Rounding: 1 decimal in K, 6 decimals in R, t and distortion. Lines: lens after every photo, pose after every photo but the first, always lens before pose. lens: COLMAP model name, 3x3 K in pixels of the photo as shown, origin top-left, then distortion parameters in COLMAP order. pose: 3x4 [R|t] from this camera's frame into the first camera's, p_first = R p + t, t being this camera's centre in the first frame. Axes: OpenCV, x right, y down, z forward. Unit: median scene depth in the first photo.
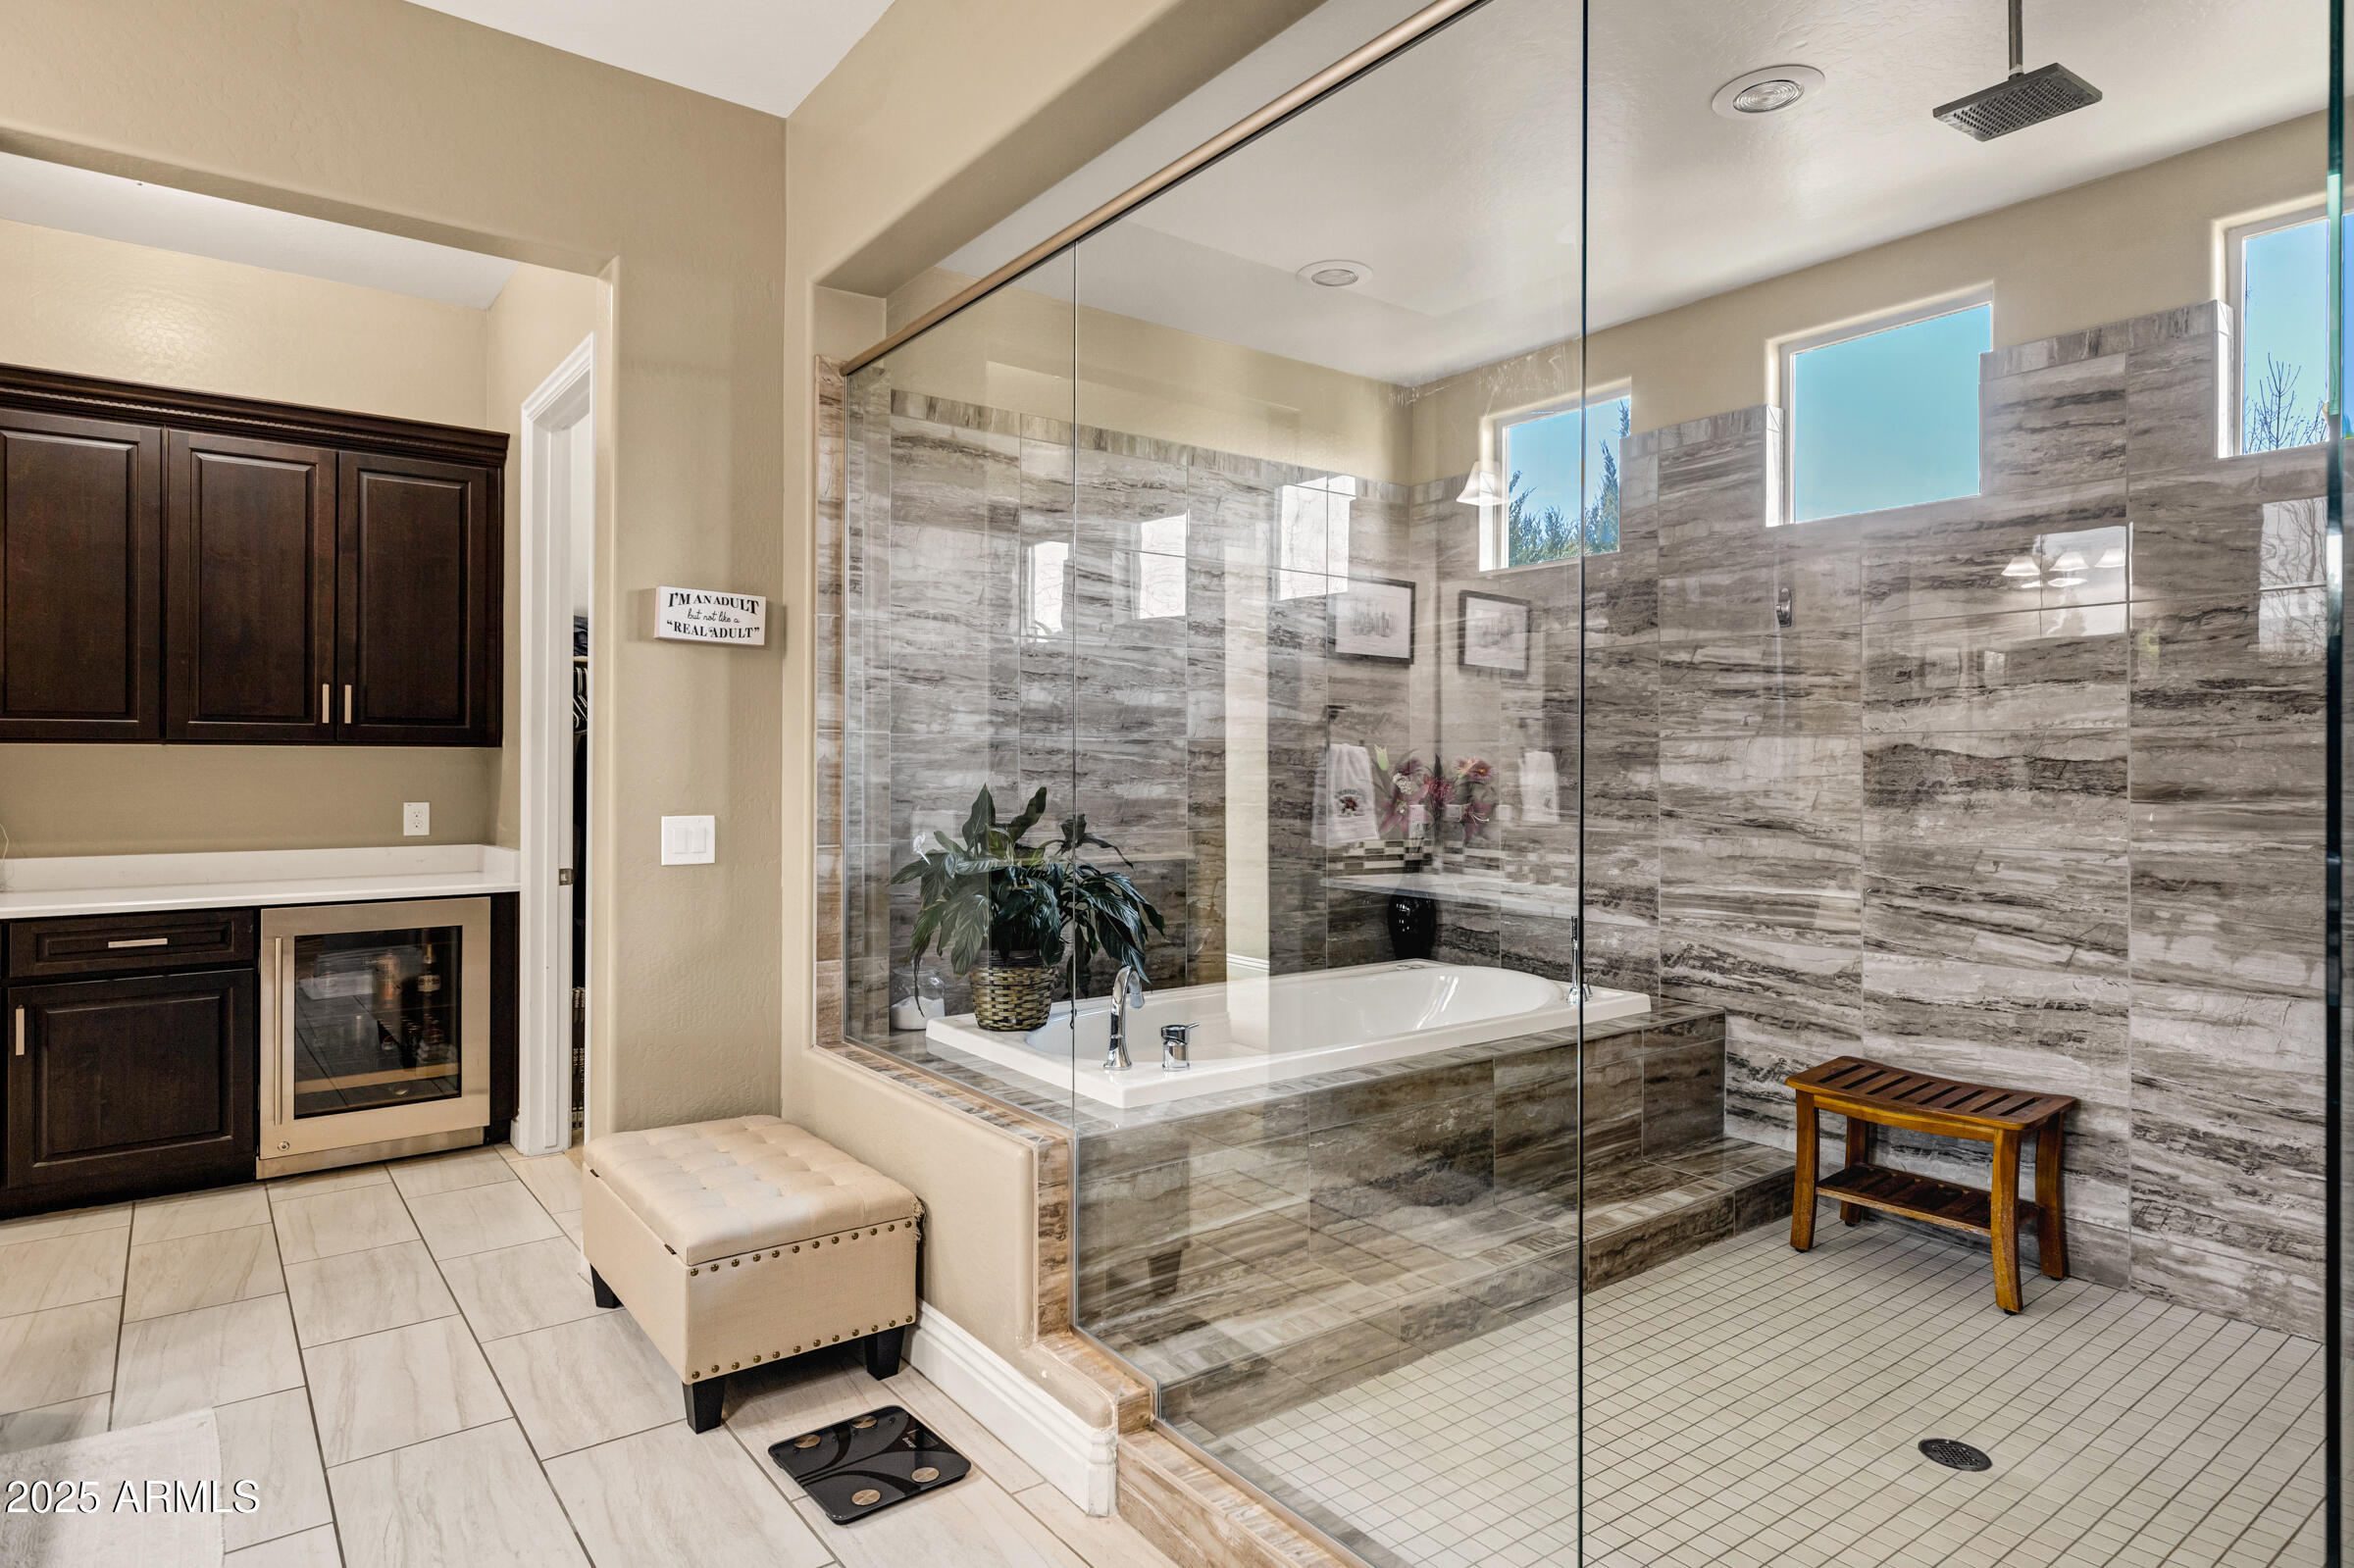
lens RADIAL K [[1357.6, 0, 1178.4], [0, 1357.6, 774.8], [0, 0, 1]] dist [-0.001416, 0.000323]
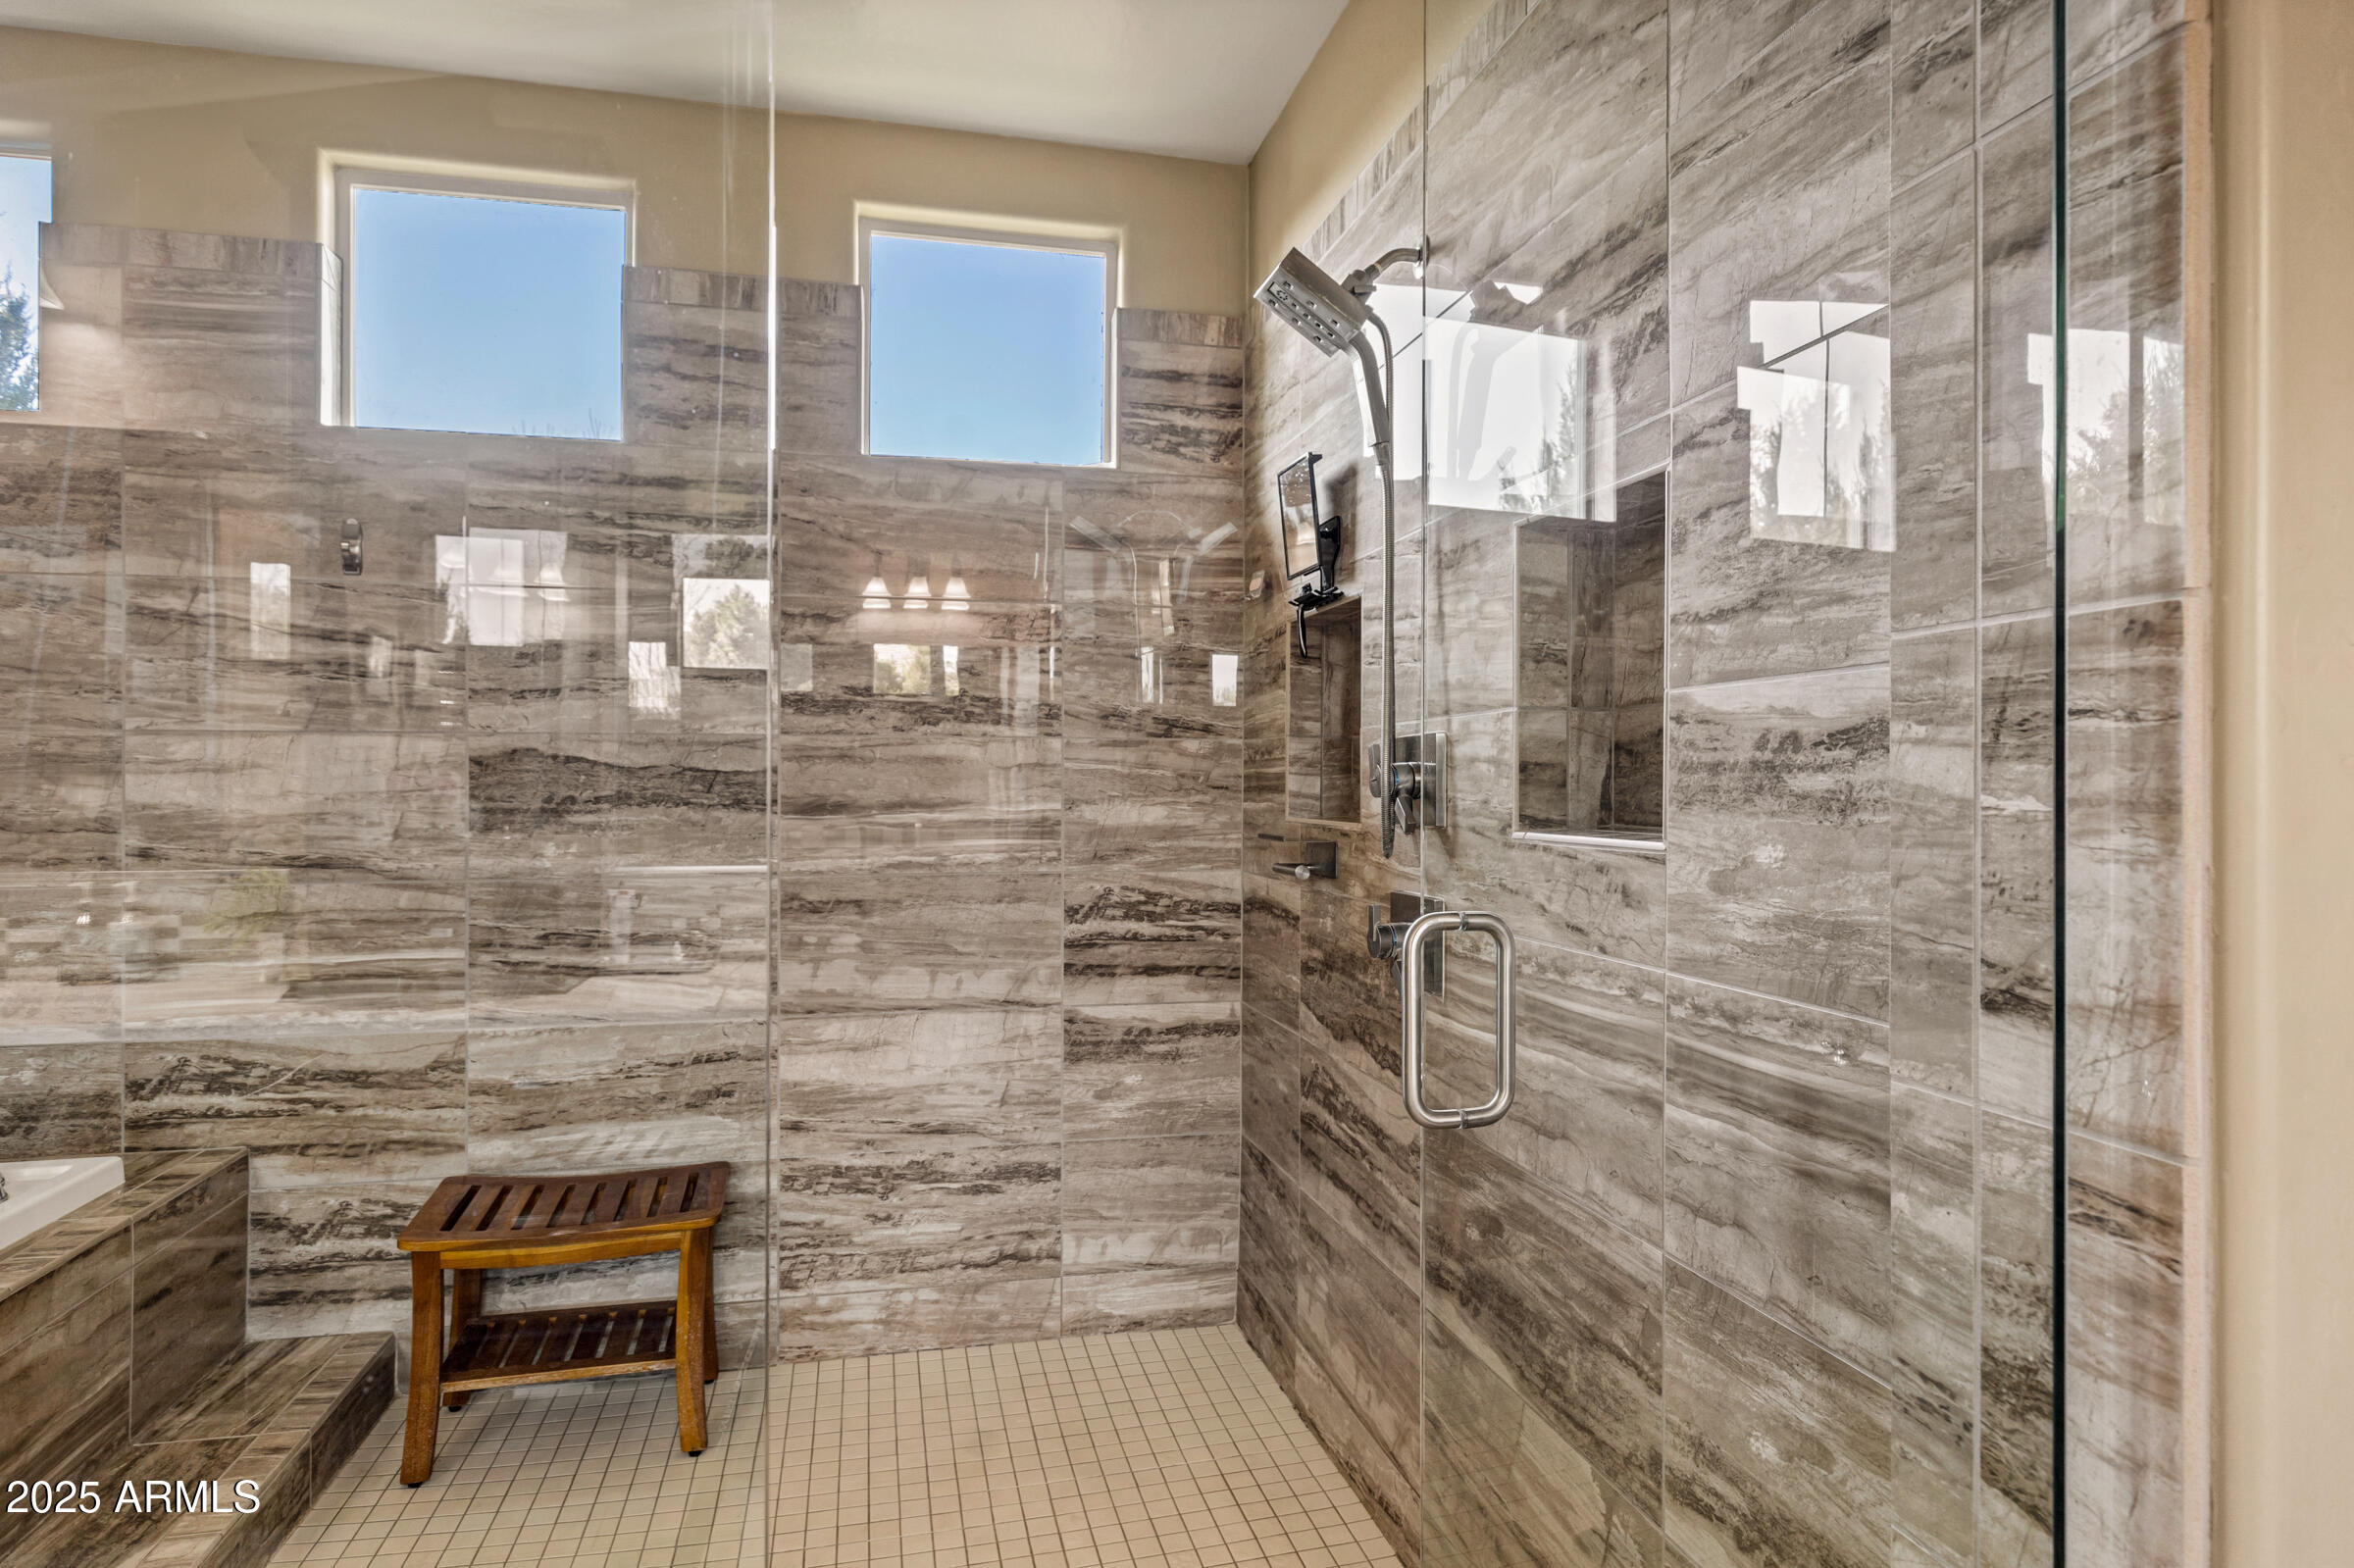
lens RADIAL K [[1357.6, 0, 1169.8], [0, 1357.6, 773.8], [0, 0, 1]] dist [-0.001416, 0.000323]
pose [[0.423779, 0.001219, 0.905765, -0.001232], [0.002795, 0.999993, -0.002653, -0.005311], [-0.905761, 0.003656, 0.423772, 0.359988]]
